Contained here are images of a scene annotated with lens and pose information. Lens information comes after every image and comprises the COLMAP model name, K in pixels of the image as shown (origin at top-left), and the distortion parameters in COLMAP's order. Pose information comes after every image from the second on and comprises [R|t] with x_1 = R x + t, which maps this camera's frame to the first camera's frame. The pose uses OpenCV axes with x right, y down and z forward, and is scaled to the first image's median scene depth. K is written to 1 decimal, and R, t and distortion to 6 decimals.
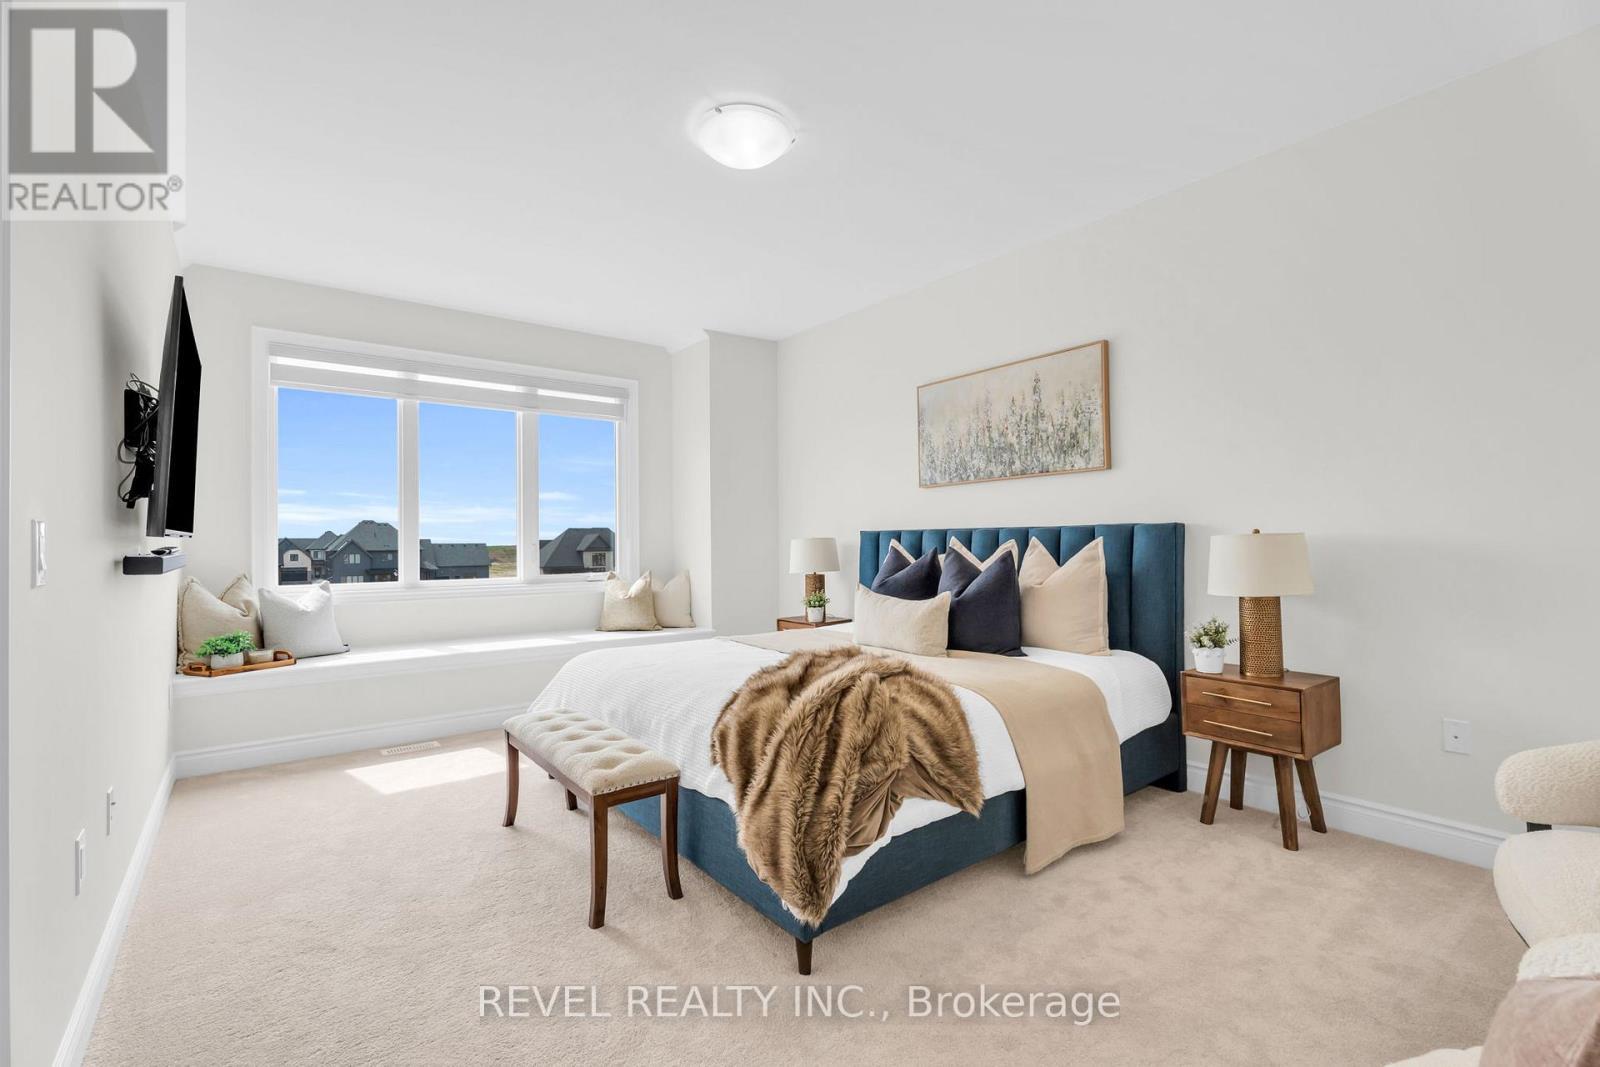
lens RADIAL K [[701.6, 0, 804.3], [0, 701.6, 535.3], [0, 0, 1]] dist [0.000537, 0.000531]
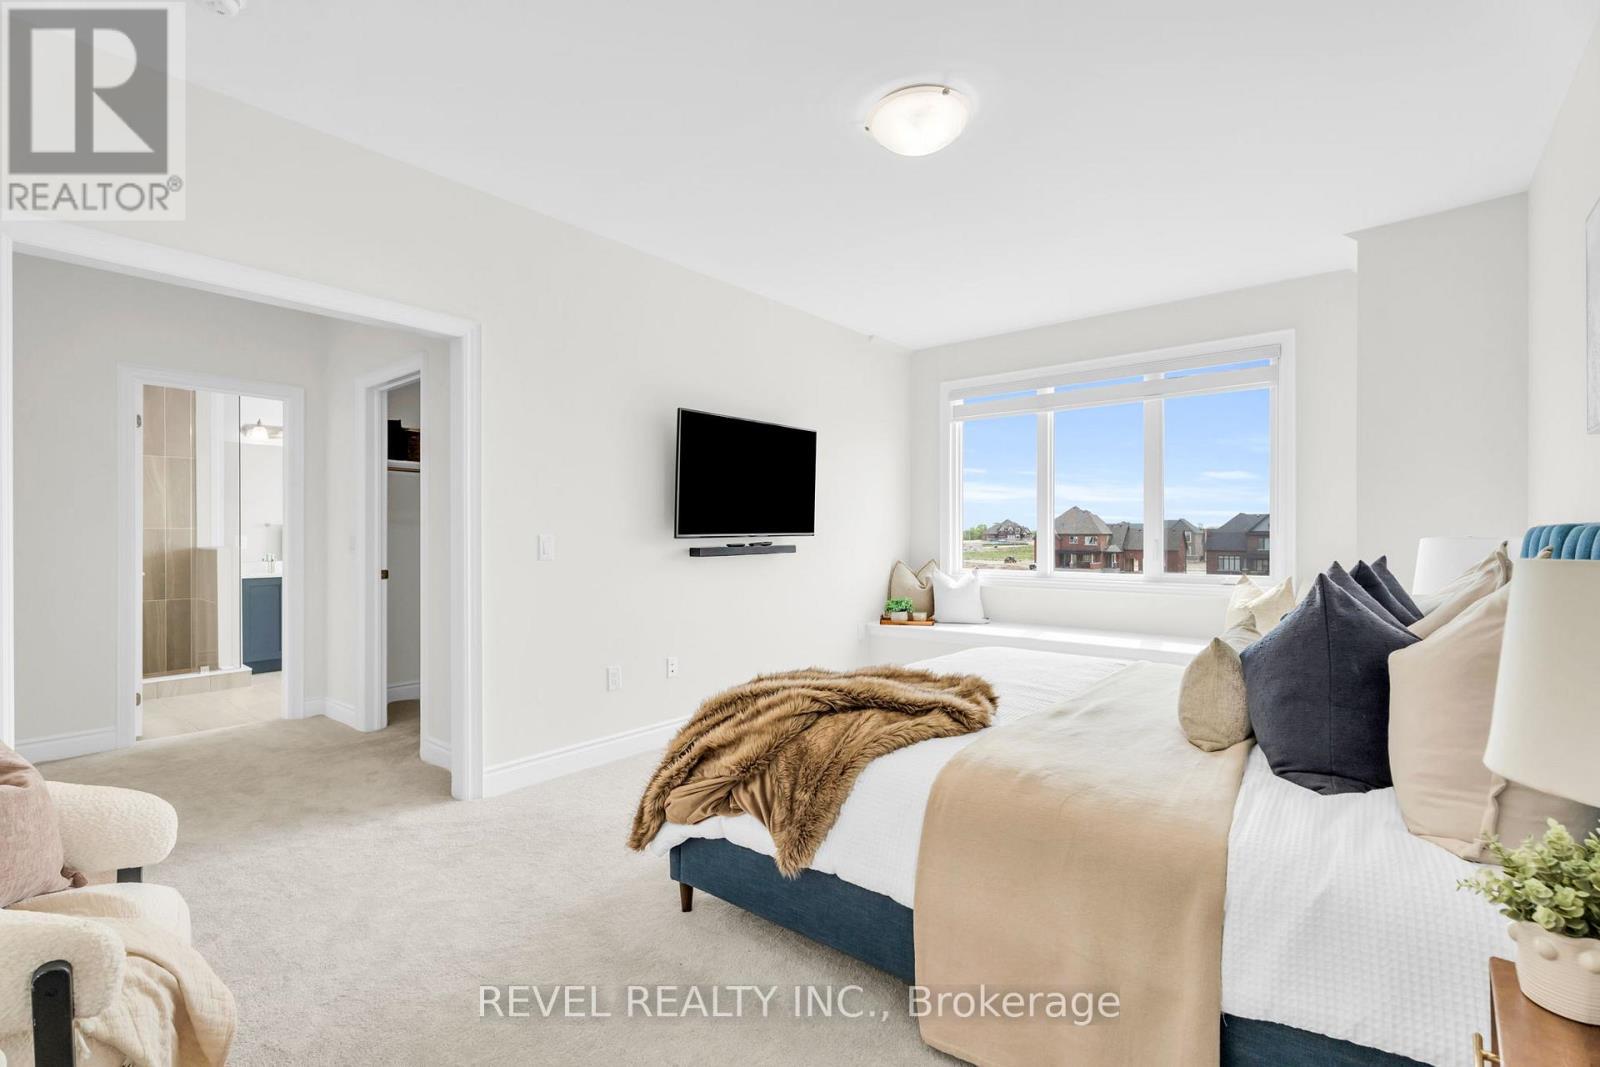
lens RADIAL K [[701.6, 0, 804.3], [0, 701.6, 535.3], [0, 0, 1]] dist [0.000537, 0.000531]
pose [[0.236977, 0.006373, -0.971494, 0.766770], [0.011293, 0.999893, 0.009314, -0.014271], [0.971450, -0.013178, 0.236880, 0.582357]]
